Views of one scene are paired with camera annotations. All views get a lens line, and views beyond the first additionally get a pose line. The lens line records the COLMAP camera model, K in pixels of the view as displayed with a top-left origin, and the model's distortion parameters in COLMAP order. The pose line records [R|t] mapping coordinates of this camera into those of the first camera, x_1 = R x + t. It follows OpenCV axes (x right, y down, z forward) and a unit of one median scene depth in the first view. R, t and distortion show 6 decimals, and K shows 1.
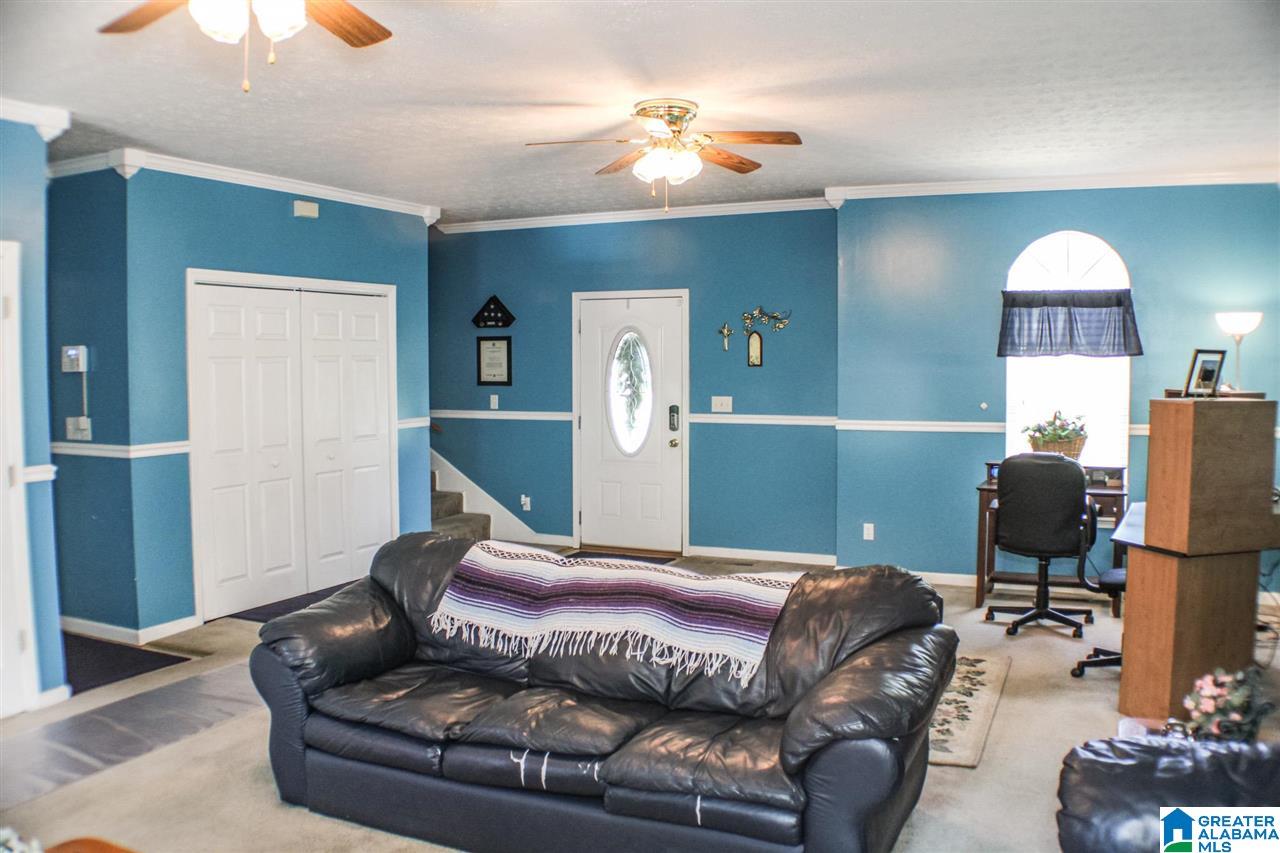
lens RADIAL K [[1072.2, 0, 640.0], [0, 1072.2, 426.5], [0, 0, 1]] dist [-0.202705, 0.113984]
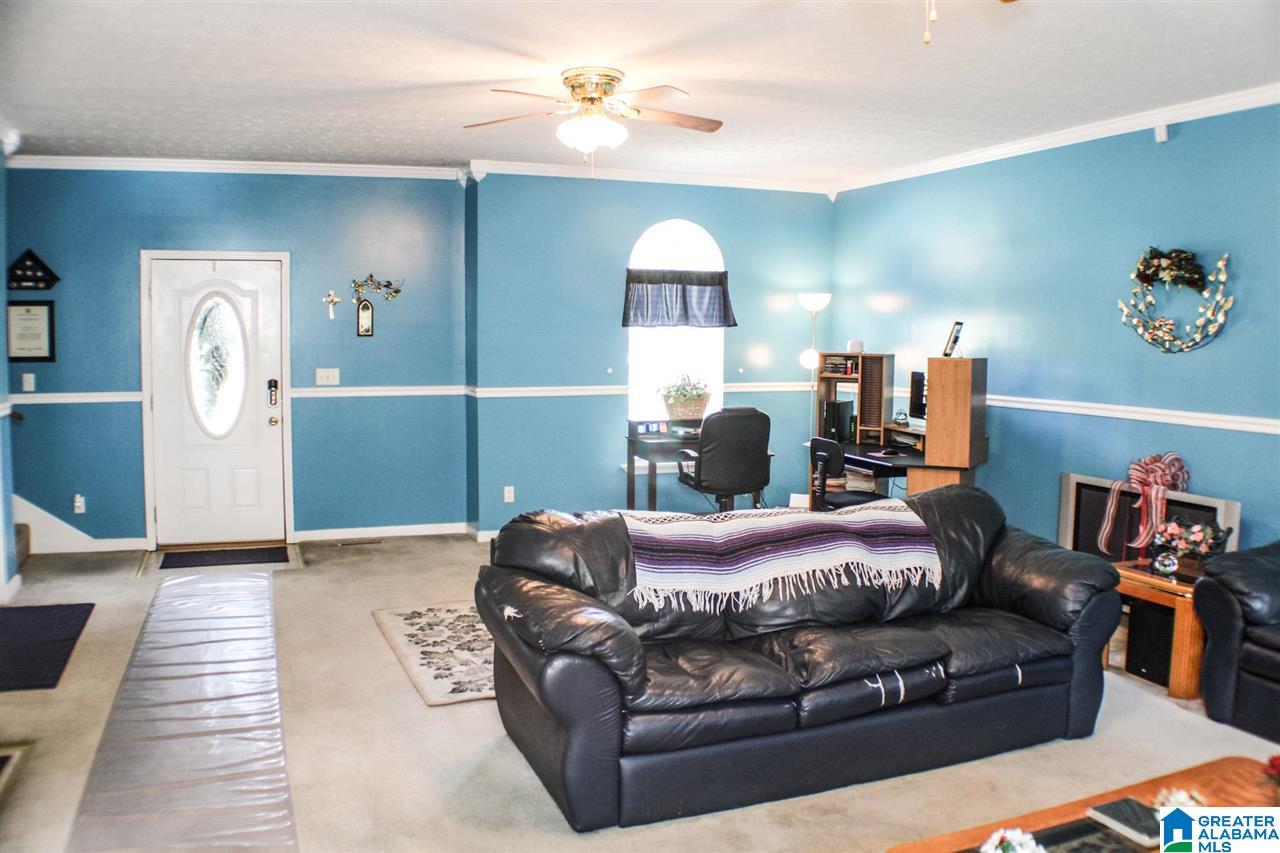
lens RADIAL K [[1078.8, 0, 640.0], [0, 1078.8, 426.5], [0, 0, 1]] dist [-0.179557, 0.058191]
pose [[0.689883, -0.052393, 0.722023, -0.462489], [0.037002, 0.998626, 0.037110, -0.001750], [-0.722975, 0.001115, 0.690874, 0.176894]]
